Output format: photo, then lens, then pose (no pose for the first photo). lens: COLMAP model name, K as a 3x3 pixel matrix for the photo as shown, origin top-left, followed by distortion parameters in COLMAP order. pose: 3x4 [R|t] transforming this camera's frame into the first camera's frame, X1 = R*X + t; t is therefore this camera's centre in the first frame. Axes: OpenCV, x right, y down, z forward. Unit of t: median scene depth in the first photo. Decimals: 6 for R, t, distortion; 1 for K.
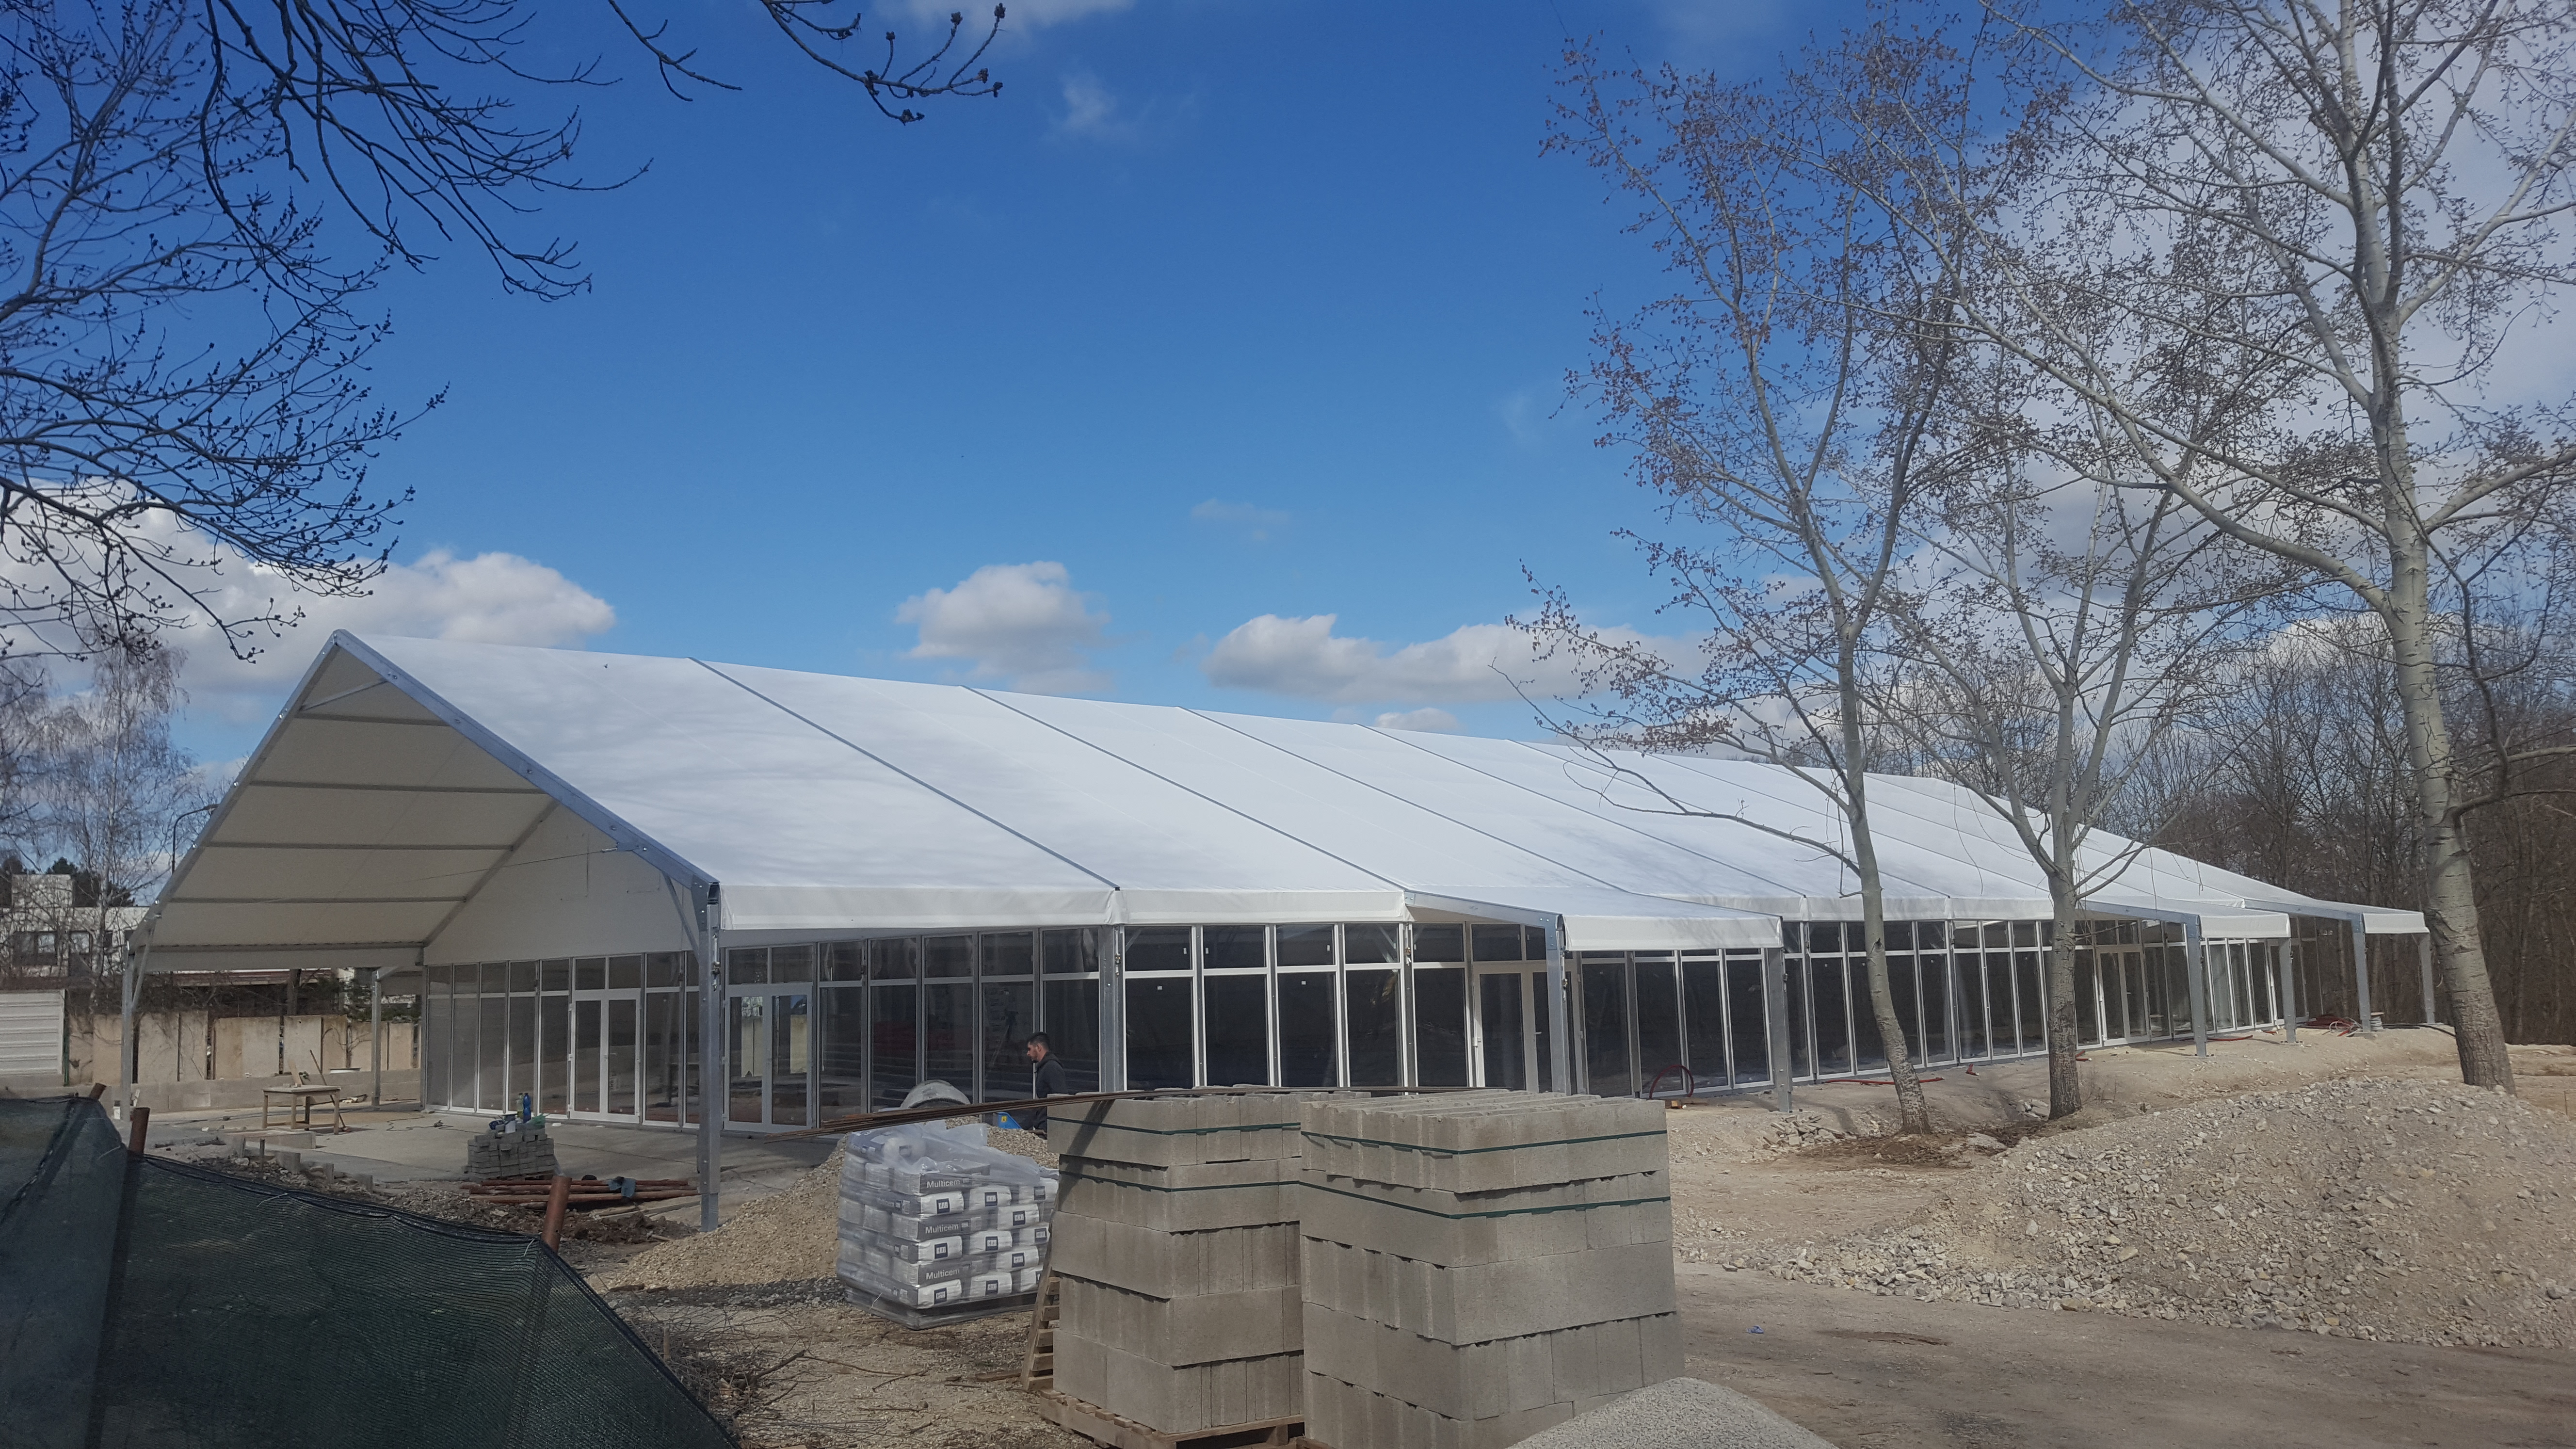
lens RADIAL K [[2088.5, 0, 1348.4], [0, 2088.5, 732.4], [0, 0, 1]] dist [0.062151, -0.168522]
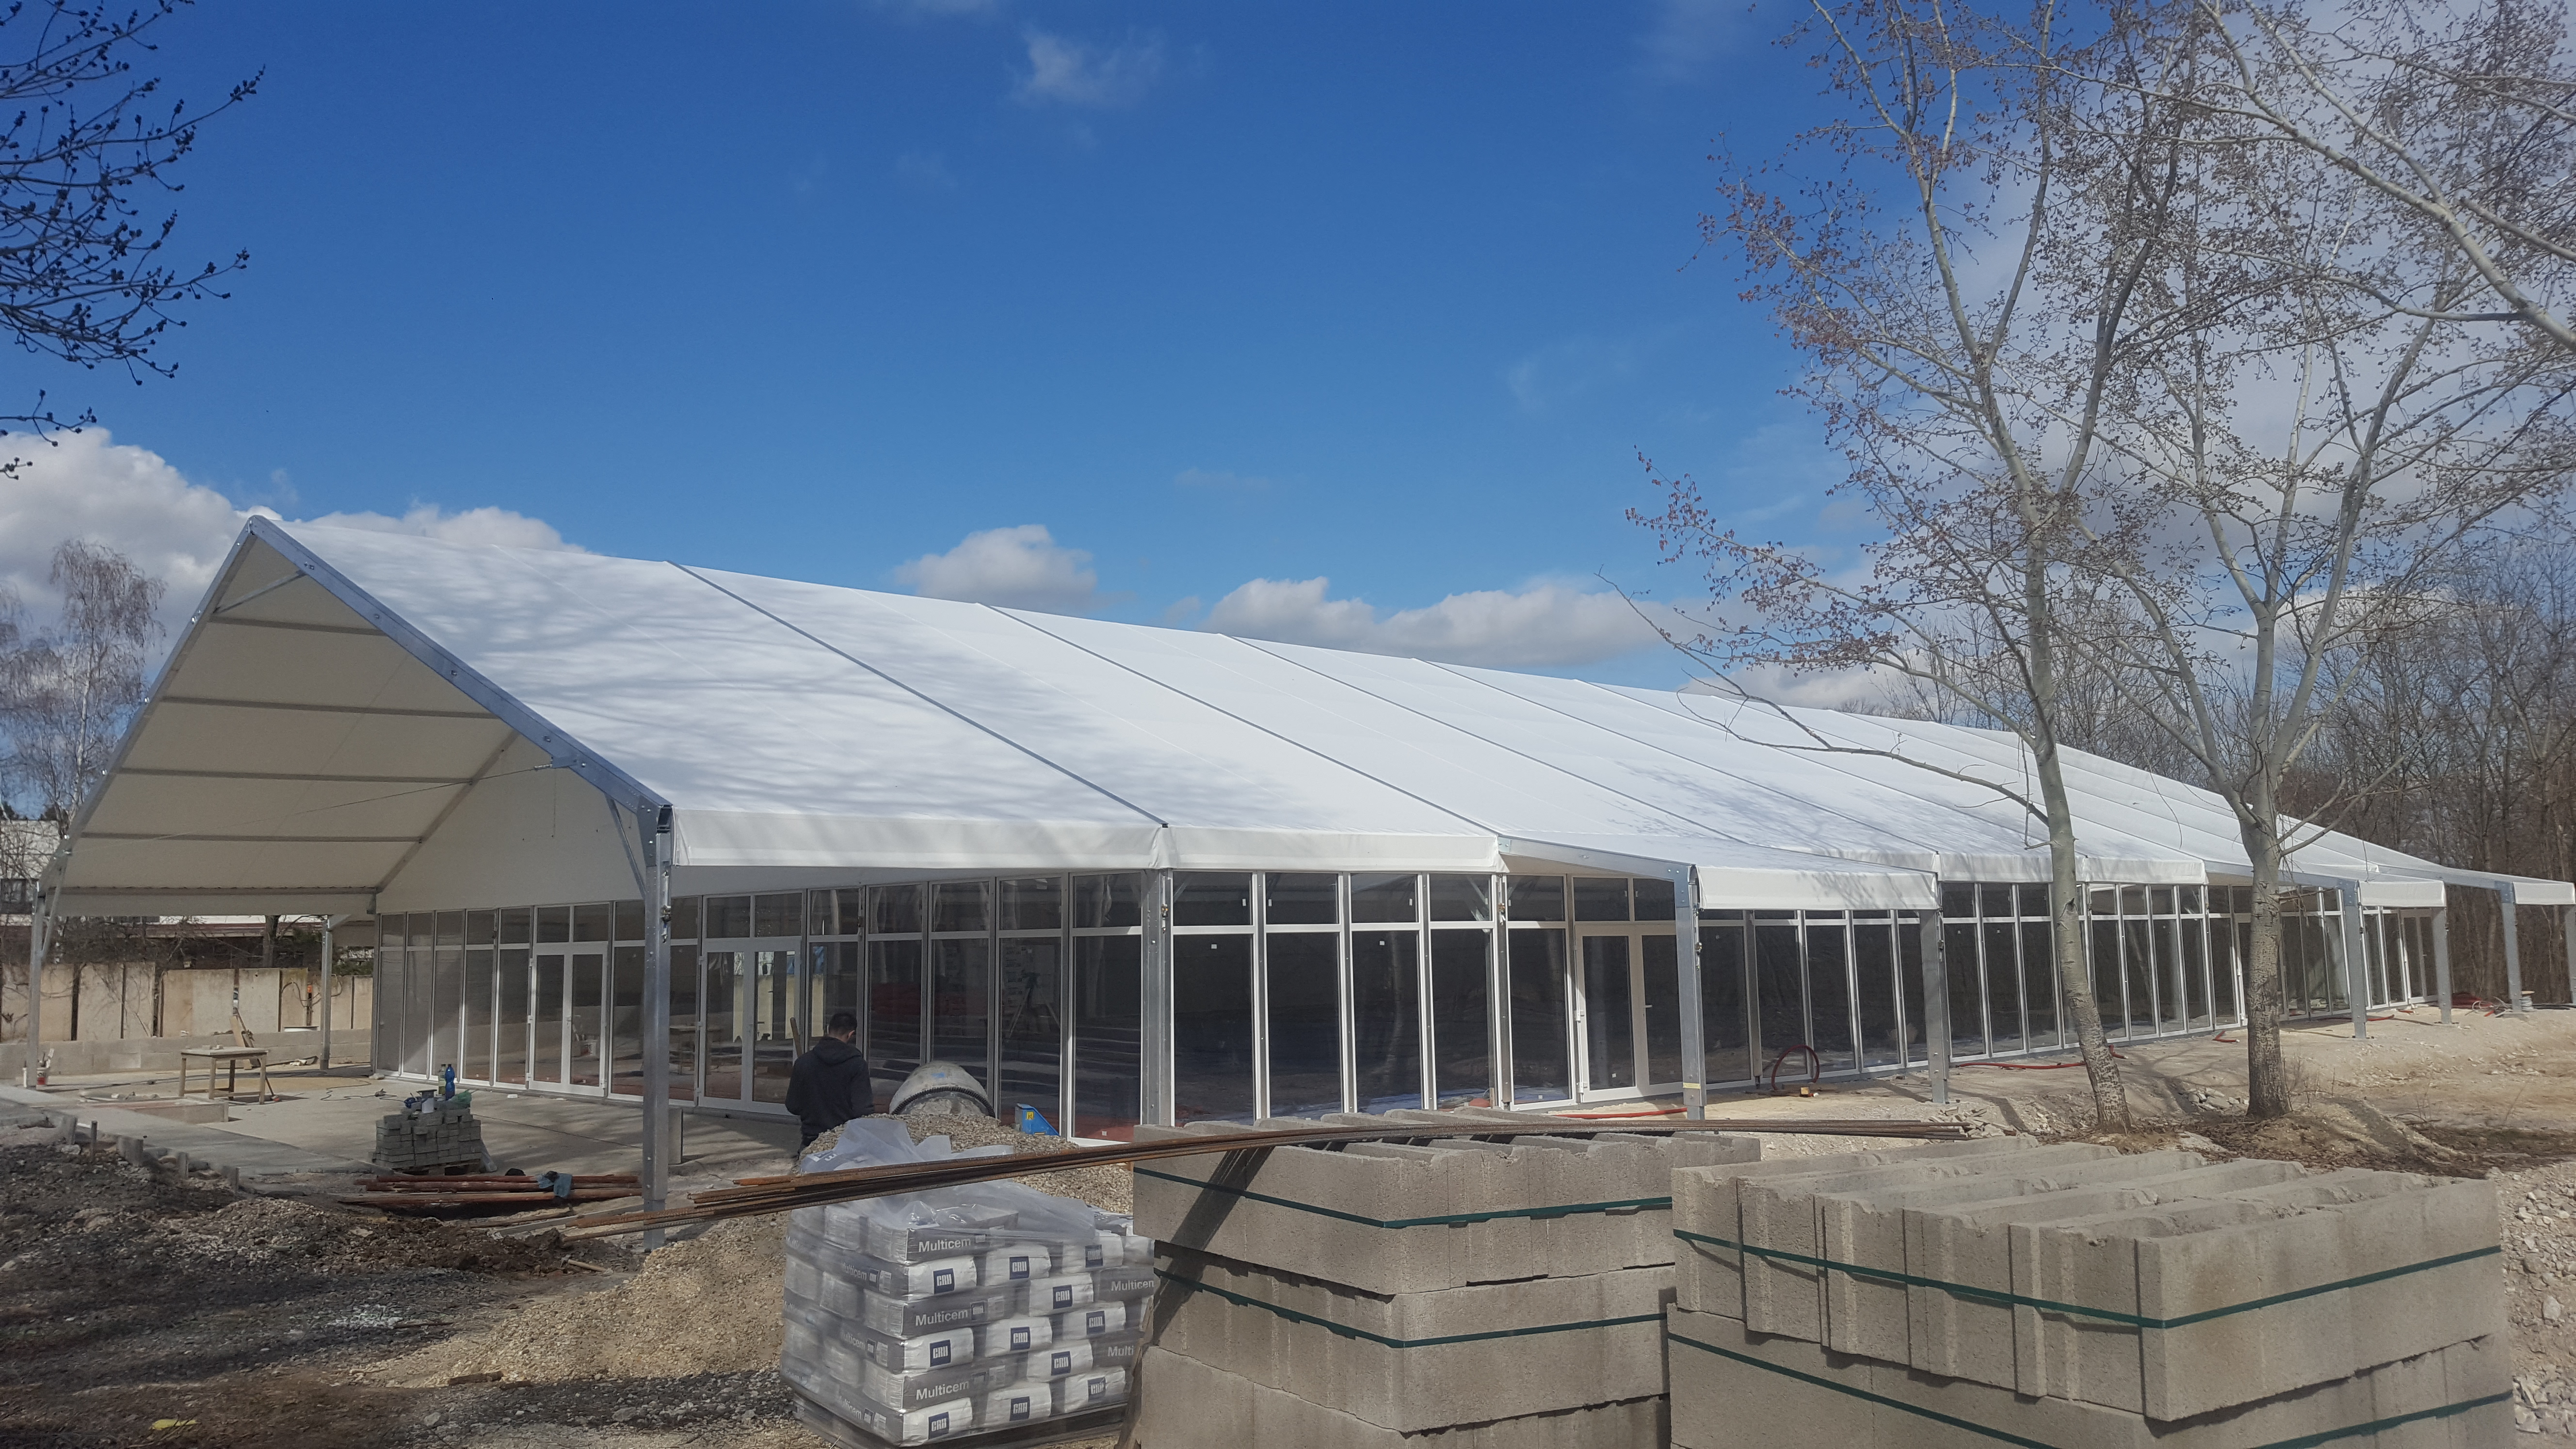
lens RADIAL K [[1961.4, 0, 1288.0], [0, 1961.4, 724.5], [0, 0, 1]] dist [0.053503, -0.129204]
pose [[0.999640, 0.008943, -0.025287, -0.039509], [-0.008819, 0.999948, 0.005027, 0.028505], [0.025331, -0.004802, 0.999668, 0.212816]]
